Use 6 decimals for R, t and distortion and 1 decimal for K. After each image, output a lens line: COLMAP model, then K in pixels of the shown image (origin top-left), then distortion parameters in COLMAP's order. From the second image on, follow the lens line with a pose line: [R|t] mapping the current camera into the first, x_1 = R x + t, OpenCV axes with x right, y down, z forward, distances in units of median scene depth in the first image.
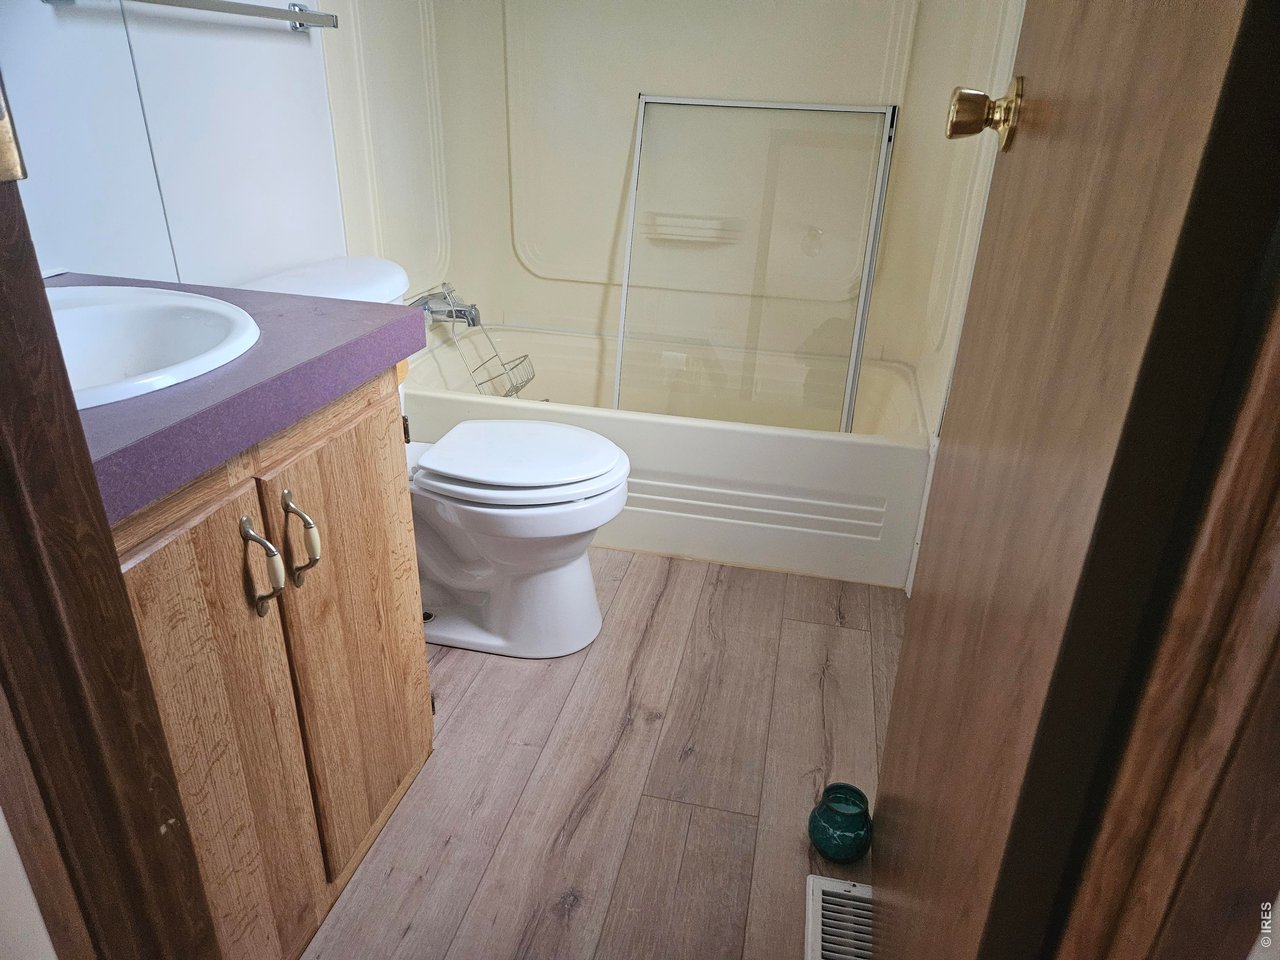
lens RADIAL K [[850.7, 0, 640.0], [0, 850.7, 481.9], [0, 0, 1]] dist [0.086765, -0.072614]
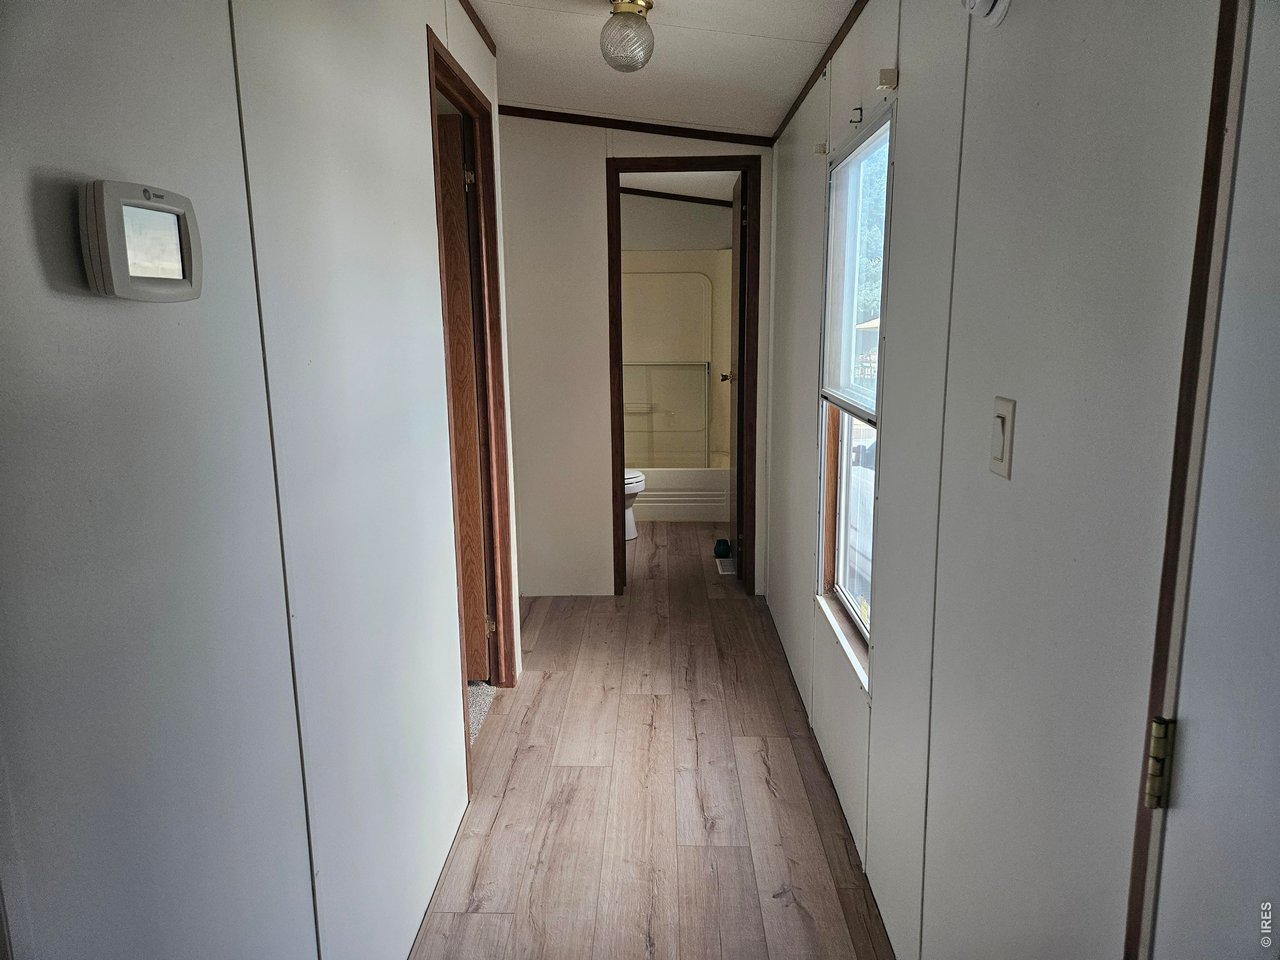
lens RADIAL K [[850.7, 0, 640.1], [0, 850.7, 478.6], [0, 0, 1]] dist [0.086765, -0.072614]
pose [[0.980209, -0.075729, 0.182910, -0.648244], [0.115773, 0.968756, -0.219338, 0.726392], [-0.160585, 0.236173, 0.958350, -2.161183]]
